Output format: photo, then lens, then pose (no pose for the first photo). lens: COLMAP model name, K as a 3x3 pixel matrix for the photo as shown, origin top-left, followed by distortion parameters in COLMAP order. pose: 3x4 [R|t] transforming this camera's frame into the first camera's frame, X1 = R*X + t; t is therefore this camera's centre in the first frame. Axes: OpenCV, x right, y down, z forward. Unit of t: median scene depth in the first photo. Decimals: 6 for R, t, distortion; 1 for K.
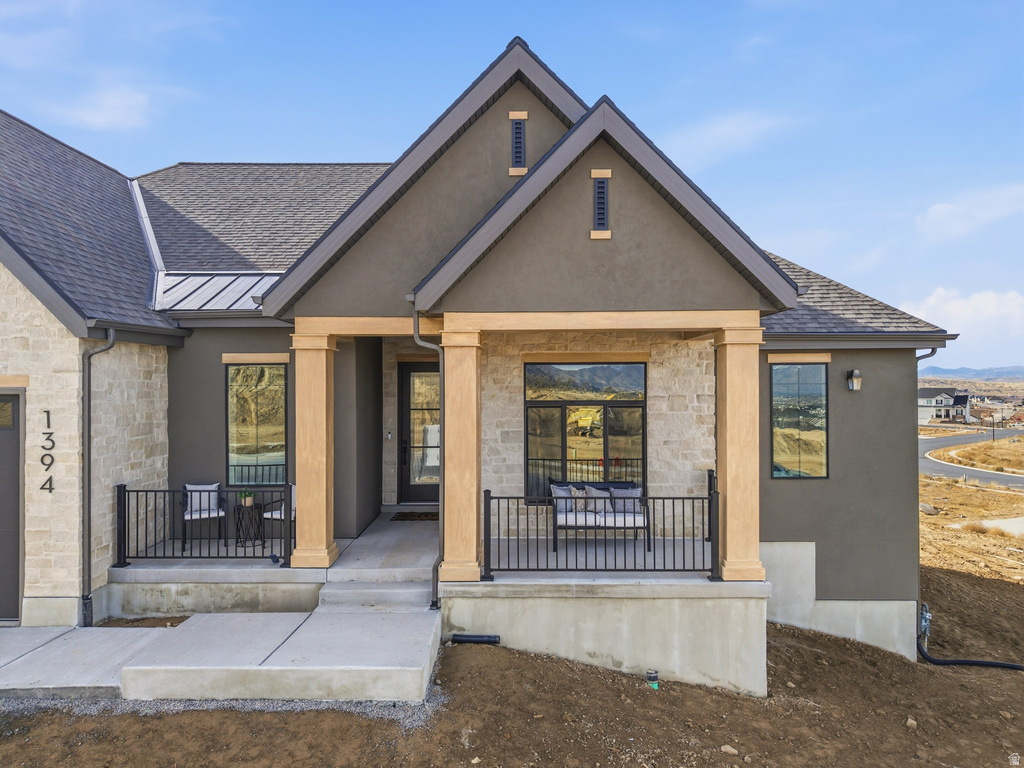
lens RADIAL K [[680.7, 0, 520.8], [0, 680.7, 382.8], [0, 0, 1]] dist [0.032070, -0.024869]
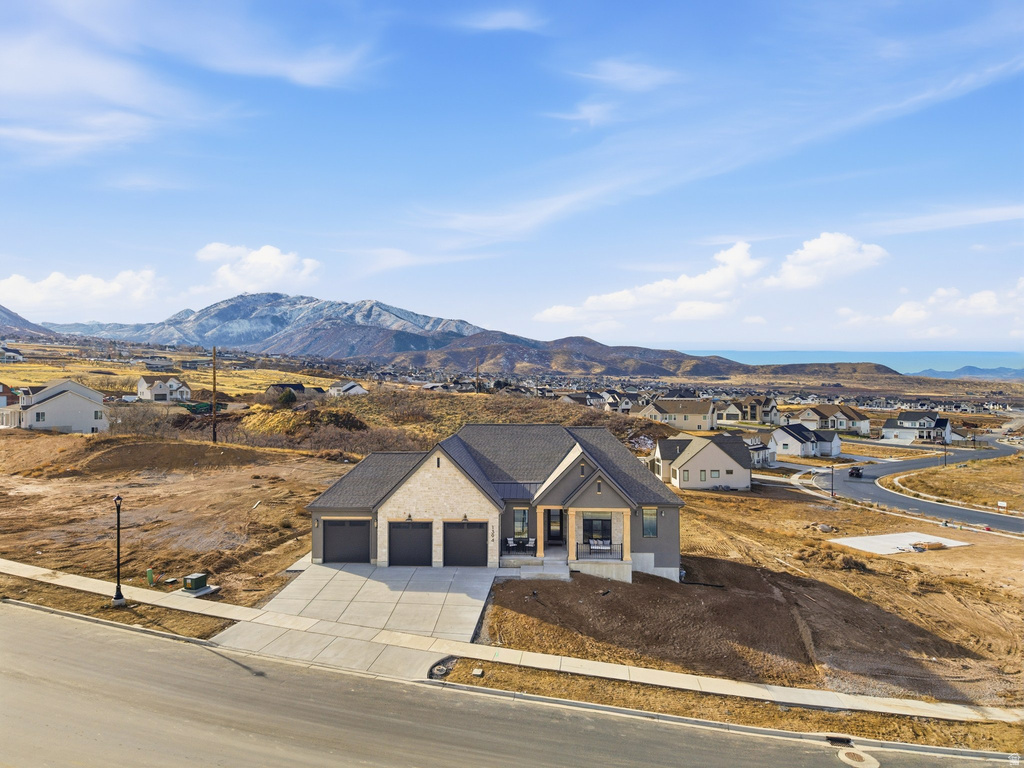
lens RADIAL K [[680.7, 0, 504.9], [0, 680.7, 379.0], [0, 0, 1]] dist [0.032070, -0.024869]
pose [[0.998217, -0.001528, -0.059664, -0.261460], [0.001348, 0.999994, -0.003062, -0.972685], [0.059668, 0.002976, 0.998214, -3.822711]]
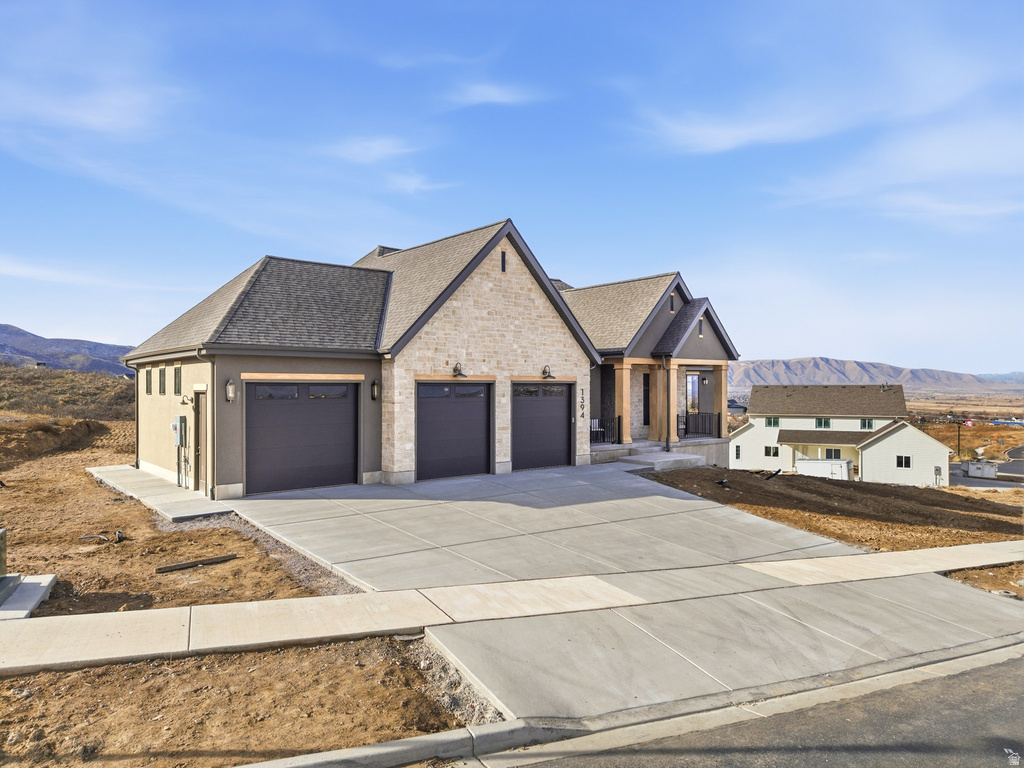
lens RADIAL K [[680.7, 0, 513.5], [0, 680.7, 384.6], [0, 0, 1]] dist [0.032070, -0.024869]
pose [[0.772270, 0.005109, 0.635274, -2.473520], [-0.007983, 0.999967, 0.001662, 0.018157], [-0.635245, -0.006355, 0.772285, -0.908970]]
